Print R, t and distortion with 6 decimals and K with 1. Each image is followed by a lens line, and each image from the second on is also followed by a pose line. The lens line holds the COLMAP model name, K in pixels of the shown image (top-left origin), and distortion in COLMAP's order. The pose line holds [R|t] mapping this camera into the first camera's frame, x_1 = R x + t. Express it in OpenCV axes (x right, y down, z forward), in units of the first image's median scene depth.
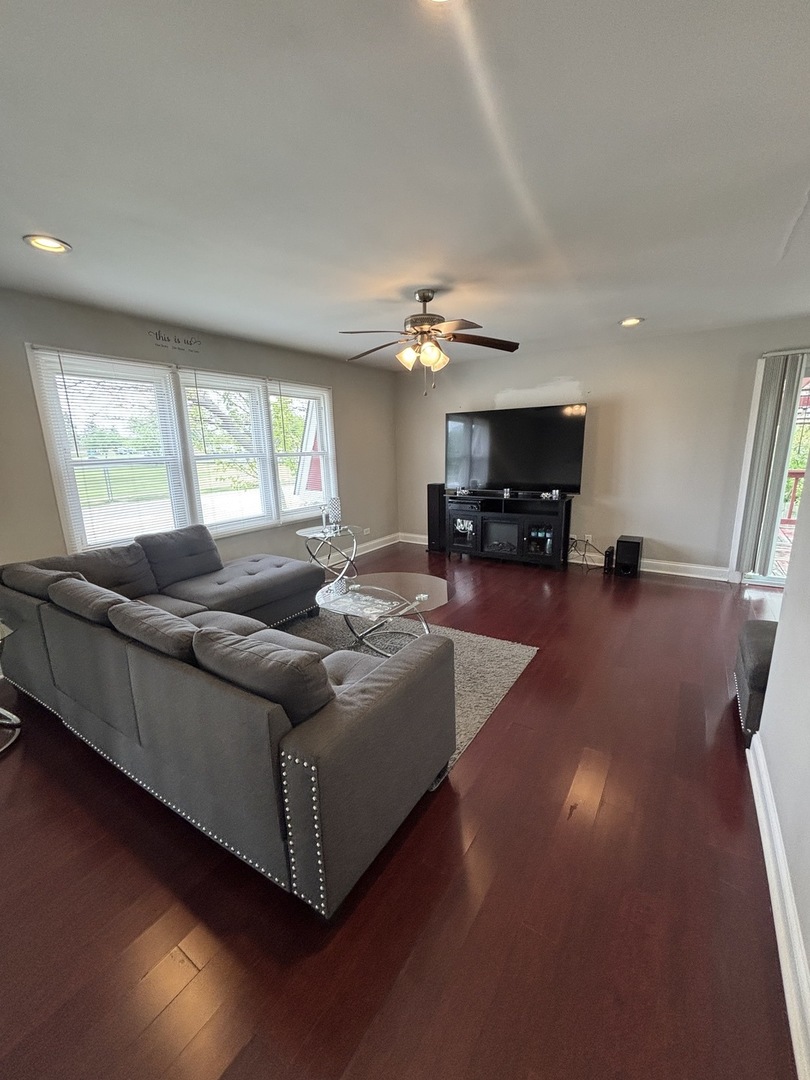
lens RADIAL K [[435.4, 0, 421.9], [0, 435.4, 542.7], [0, 0, 1]] dist [-0.004425, -0.000426]
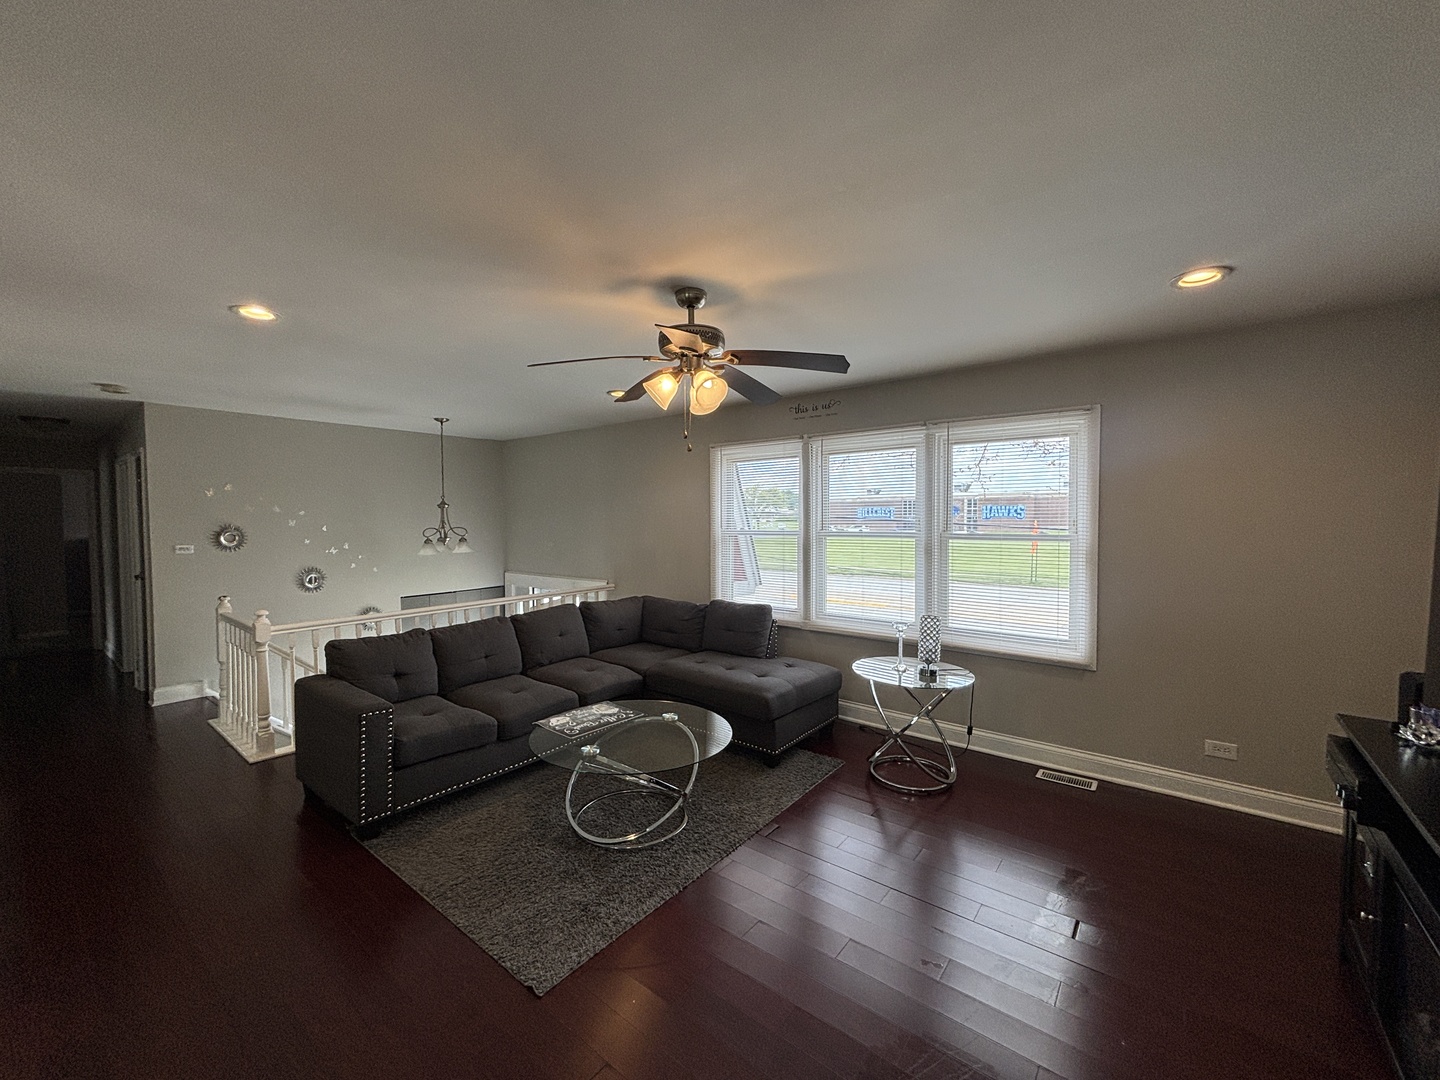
lens RADIAL K [[580.6, 0, 721.8], [0, 580.6, 531.1], [0, 0, 1]] dist [-0.004425, -0.000426]
pose [[-0.118304, 0.047912, -0.991821, 0.769123], [-0.213915, 0.974153, 0.072575, -0.284481], [0.969662, 0.220751, -0.104997, 1.097037]]
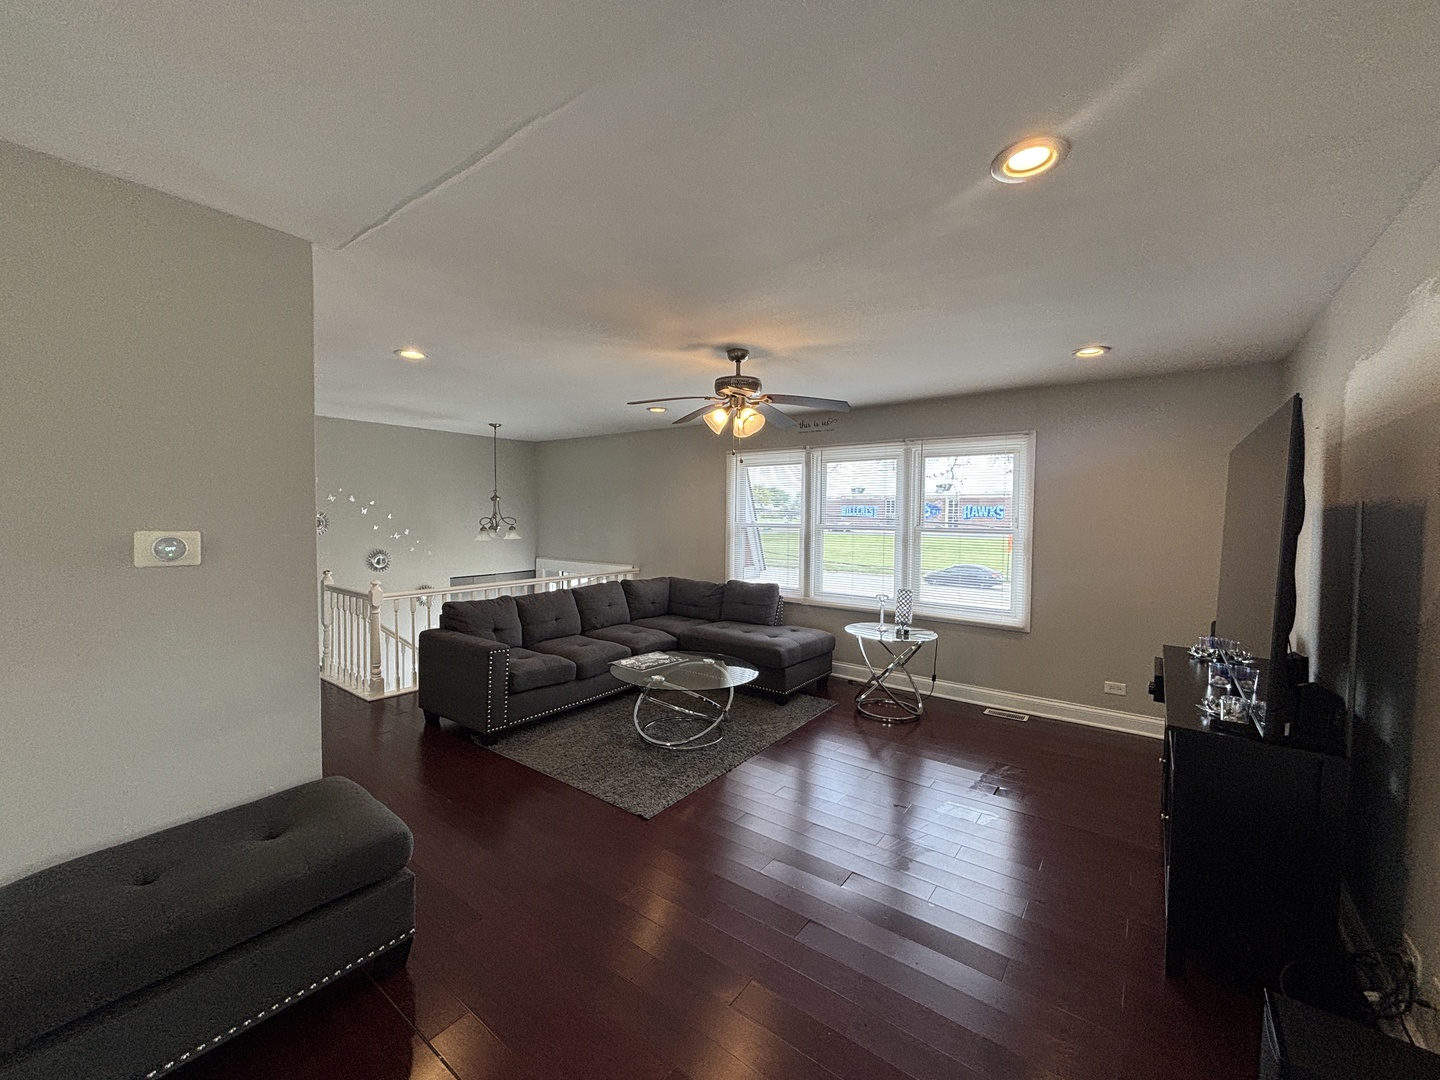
lens RADIAL K [[580.6, 0, 719.9], [0, 580.6, 530.2], [0, 0, 1]] dist [-0.004425, -0.000426]
pose [[-0.094698, 0.051956, -0.994149, 1.089005], [-0.229836, 0.970517, 0.072614, -0.274860], [0.968611, 0.235368, -0.079964, 1.039004]]
